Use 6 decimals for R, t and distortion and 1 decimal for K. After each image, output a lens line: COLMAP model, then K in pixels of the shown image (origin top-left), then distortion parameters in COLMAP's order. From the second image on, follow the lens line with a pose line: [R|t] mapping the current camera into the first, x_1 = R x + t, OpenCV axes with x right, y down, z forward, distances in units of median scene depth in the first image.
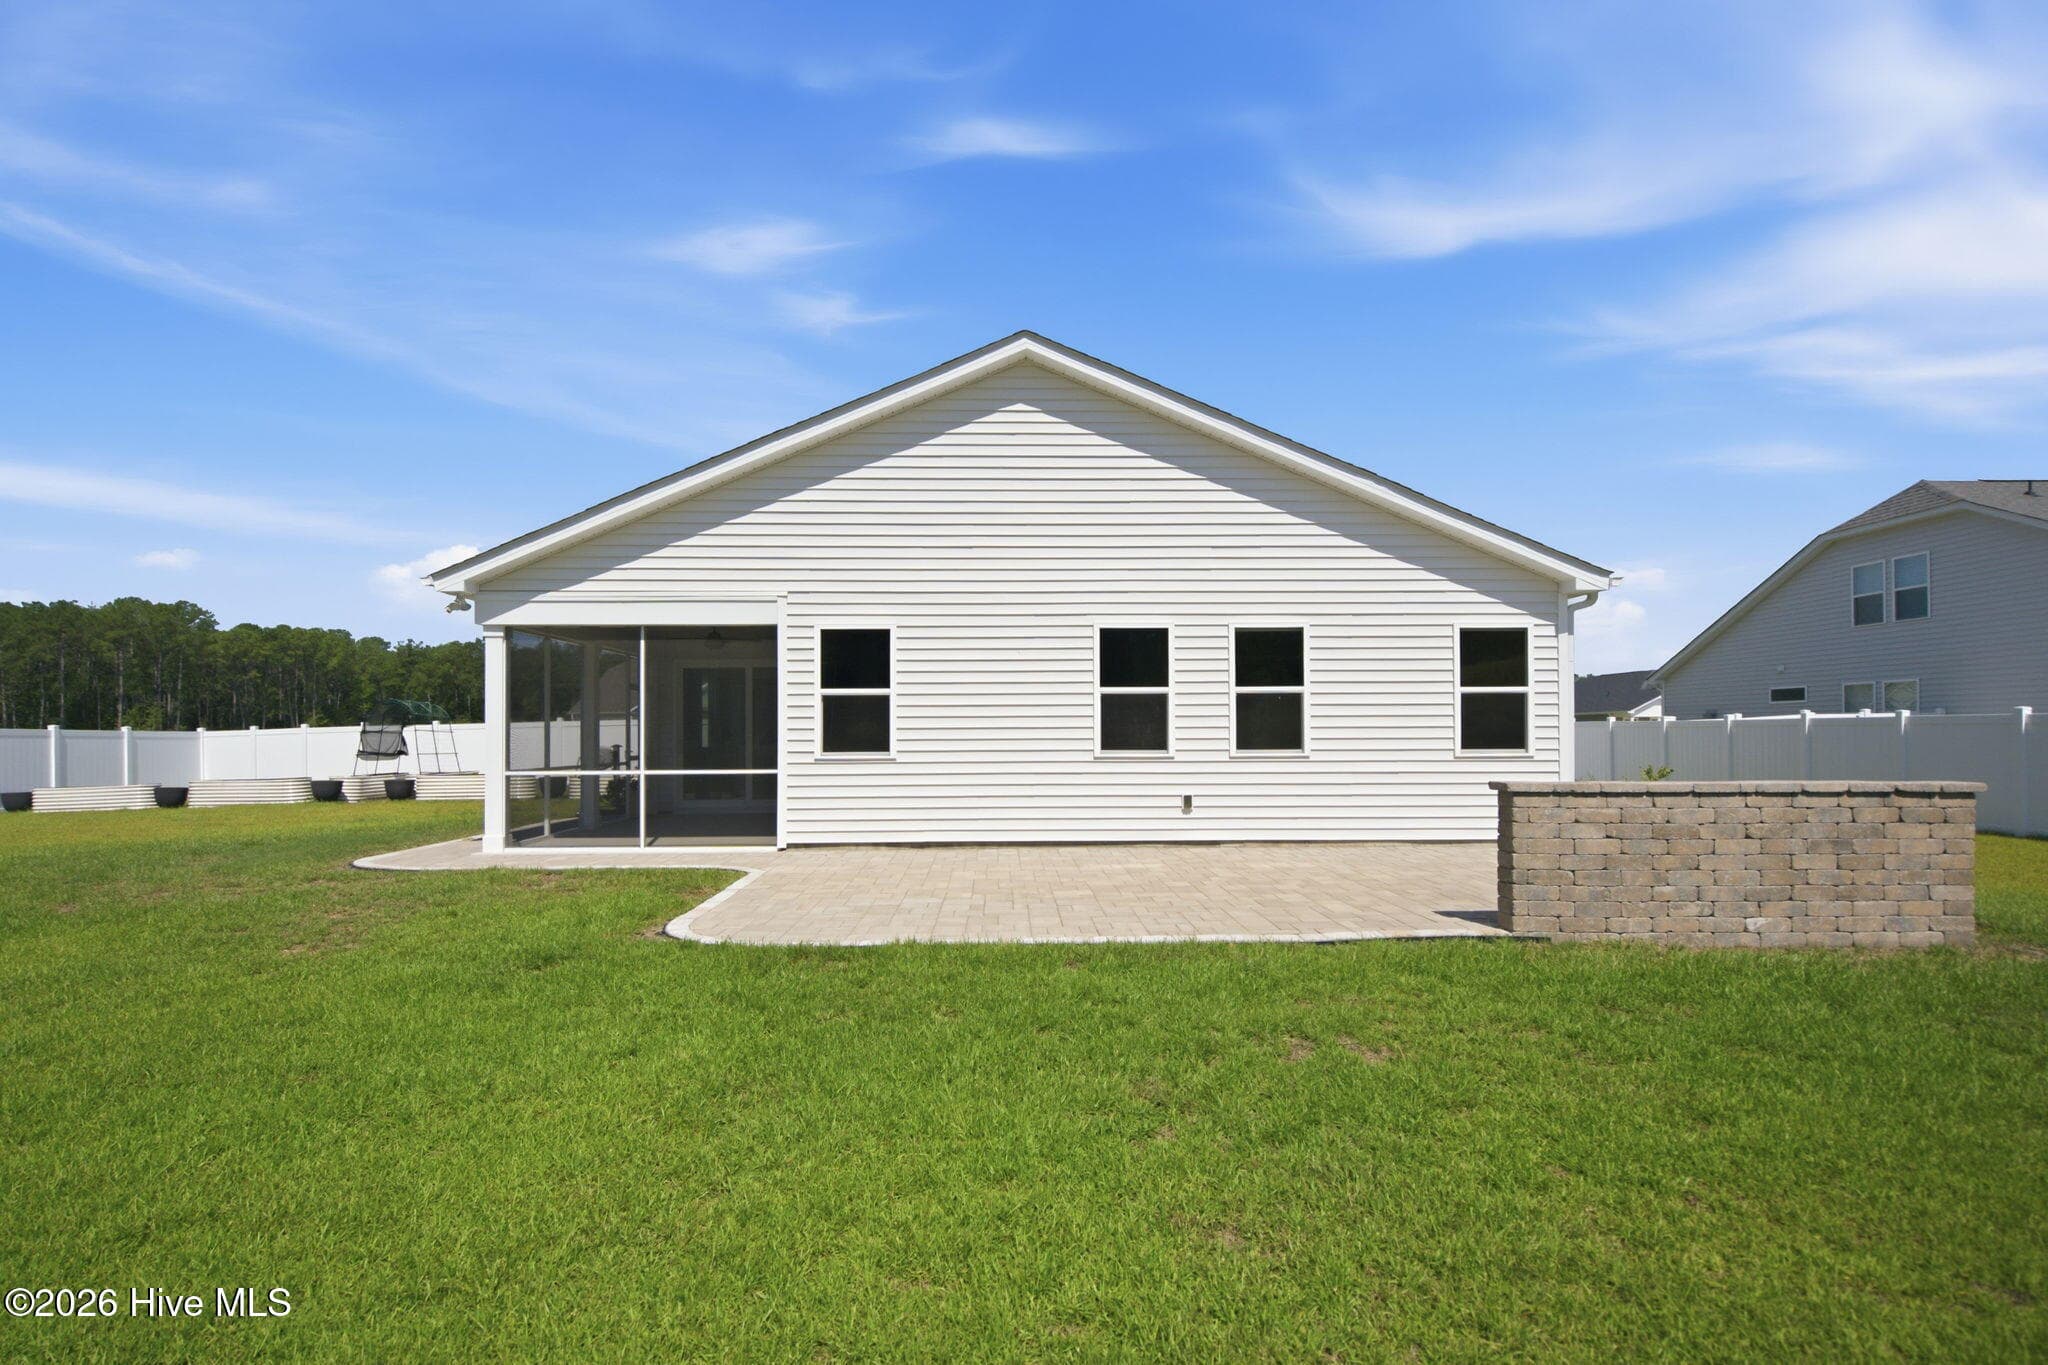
lens RADIAL K [[935.8, 0, 1024.9], [0, 935.8, 709.7], [0, 0, 1]] dist [-0.001657, -0.000176]
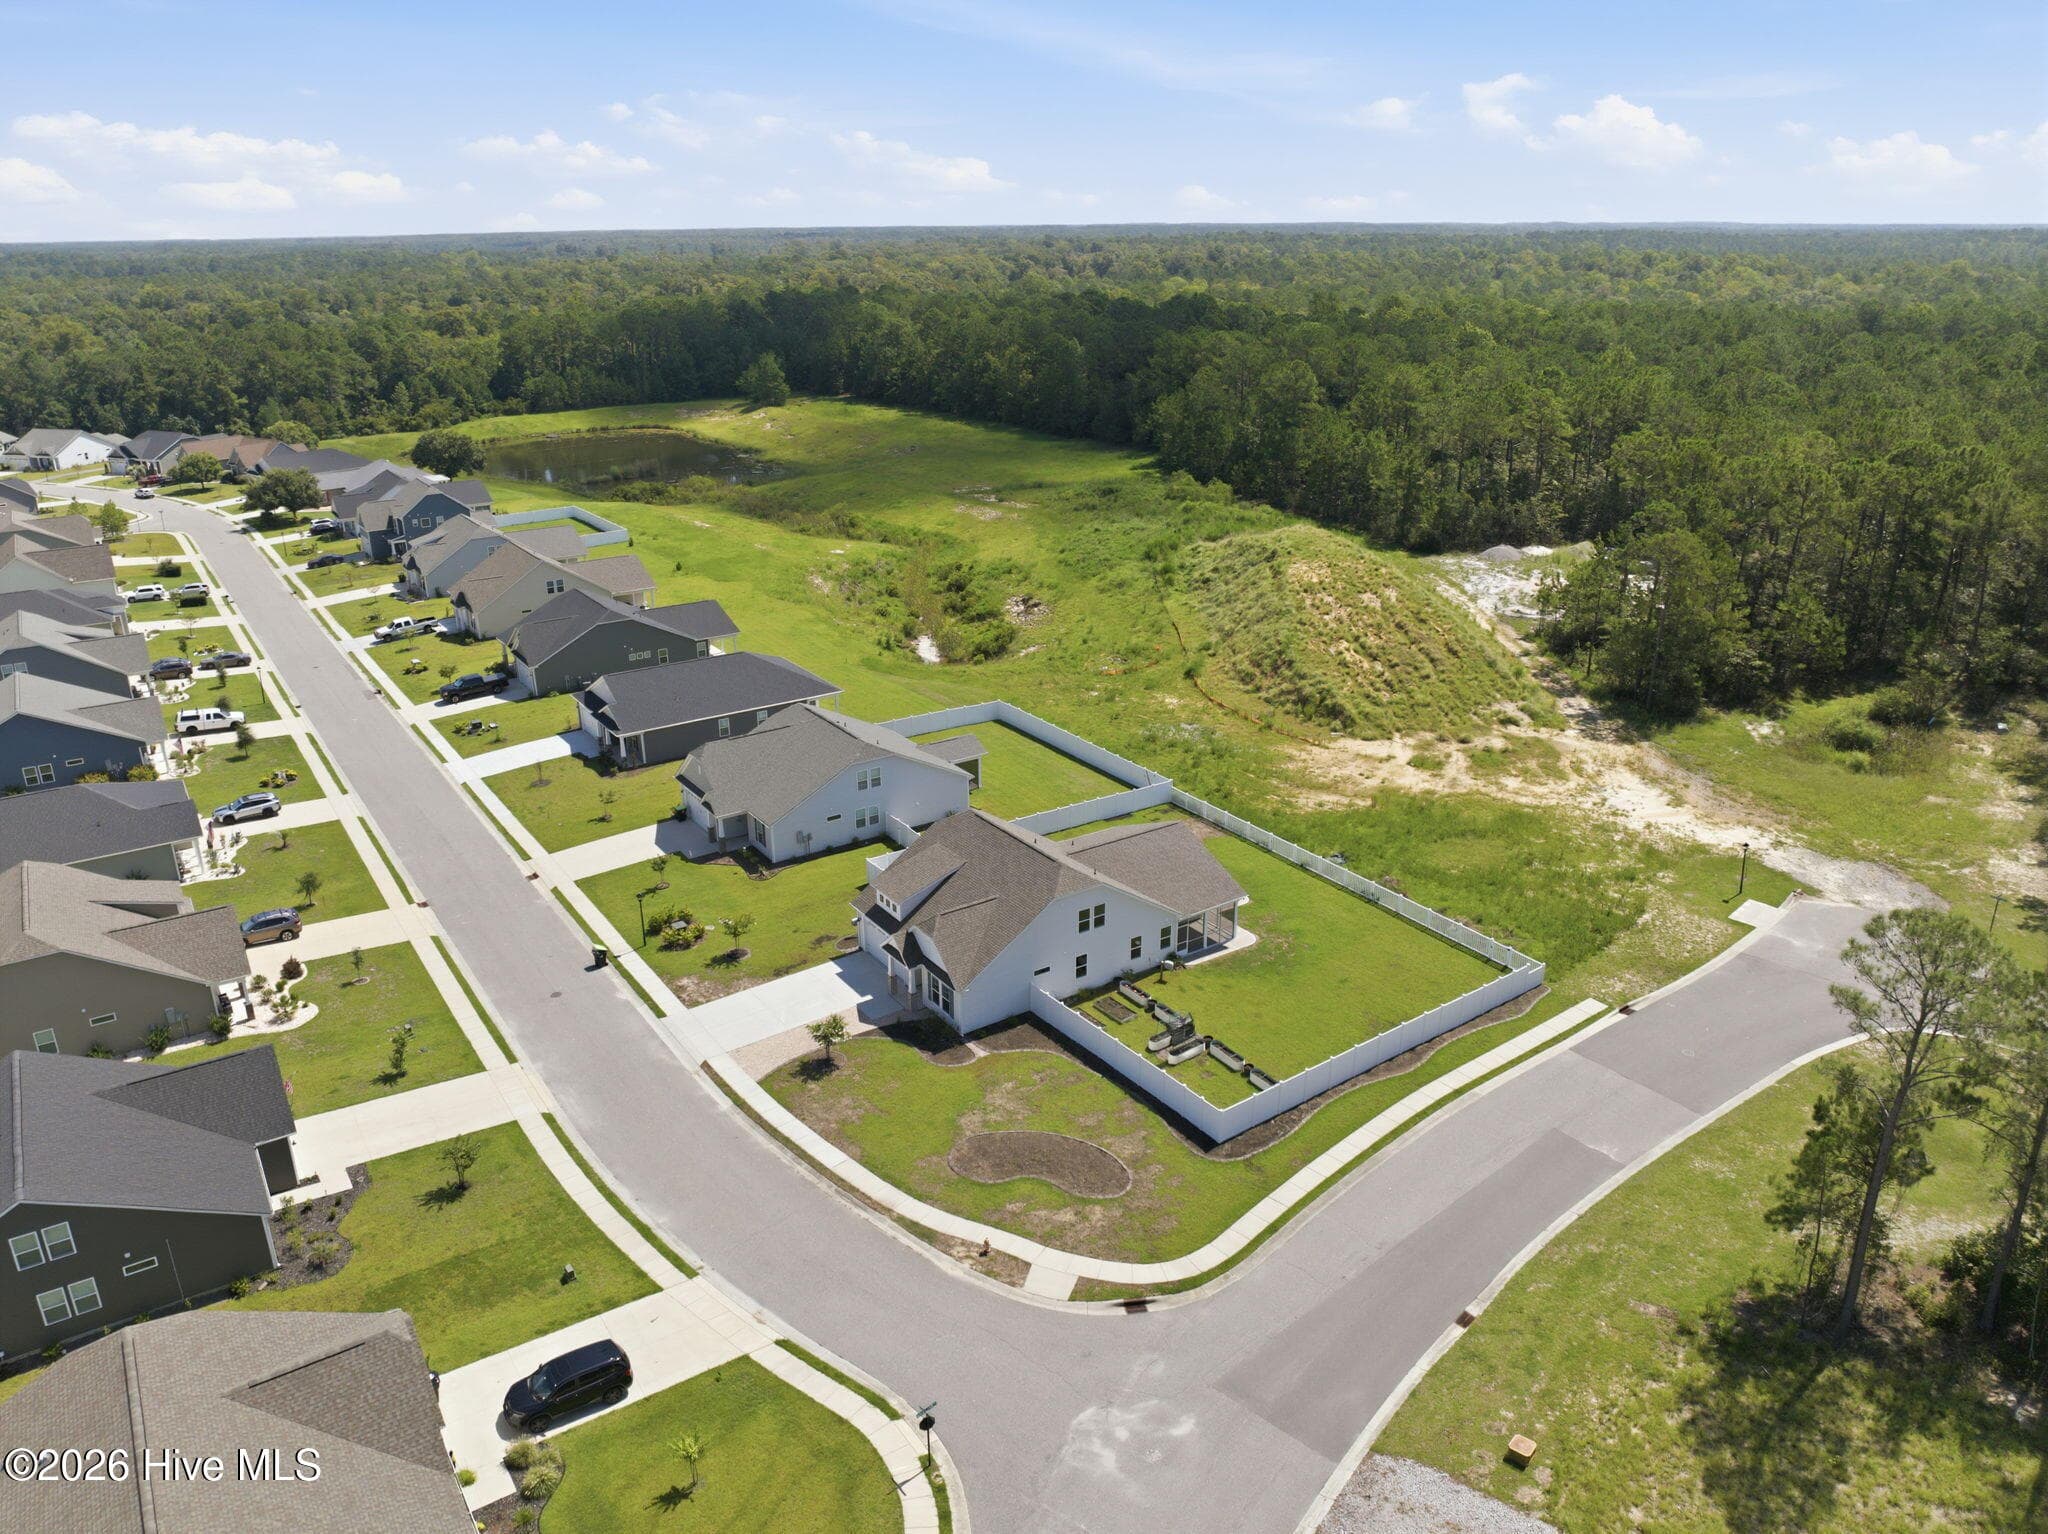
lens RADIAL K [[1438.2, 0, 1011.1], [0, 1438.2, 756.4], [0, 0, 1]] dist [-0.025891, -0.023028]
pose [[-0.536001, -0.285843, 0.794353, -6.355171], [-0.004494, 0.941887, 0.335900, -3.735325], [-0.844206, 0.176473, -0.506136, 6.281501]]
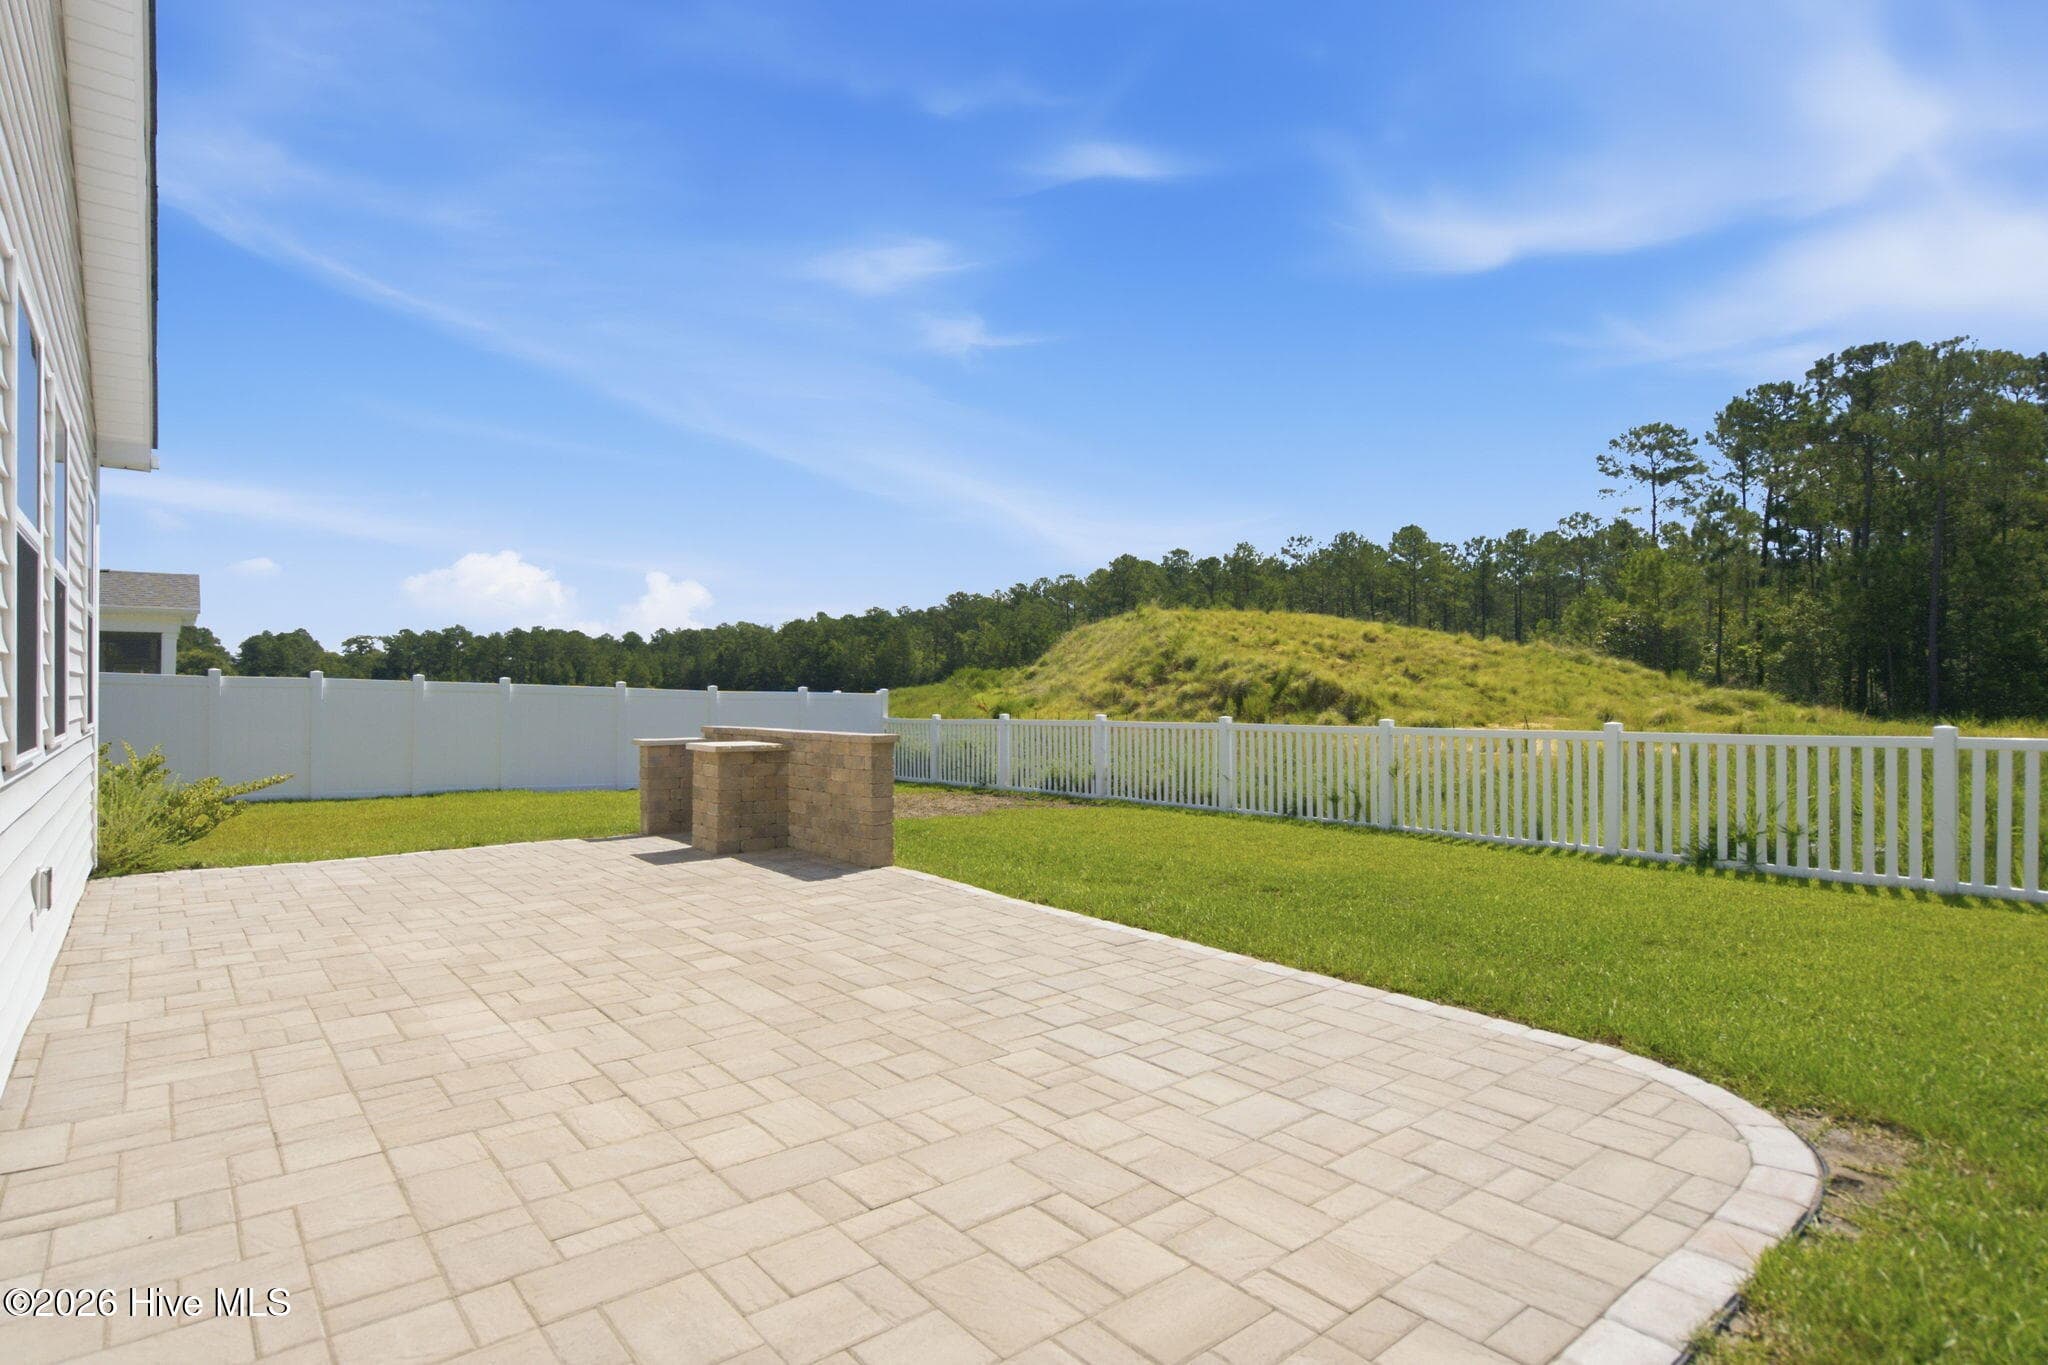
lens RADIAL K [[1031.8, 0, 1024.0], [0, 1031.8, 682.5], [0, 0, 1]] dist [0.042915, -0.037441]
pose [[-0.628695, 0.009968, 0.777588, -0.353267], [-0.016278, 0.999530, -0.025974, 0.029699], [-0.777481, -0.028987, -0.628238, 0.991490]]
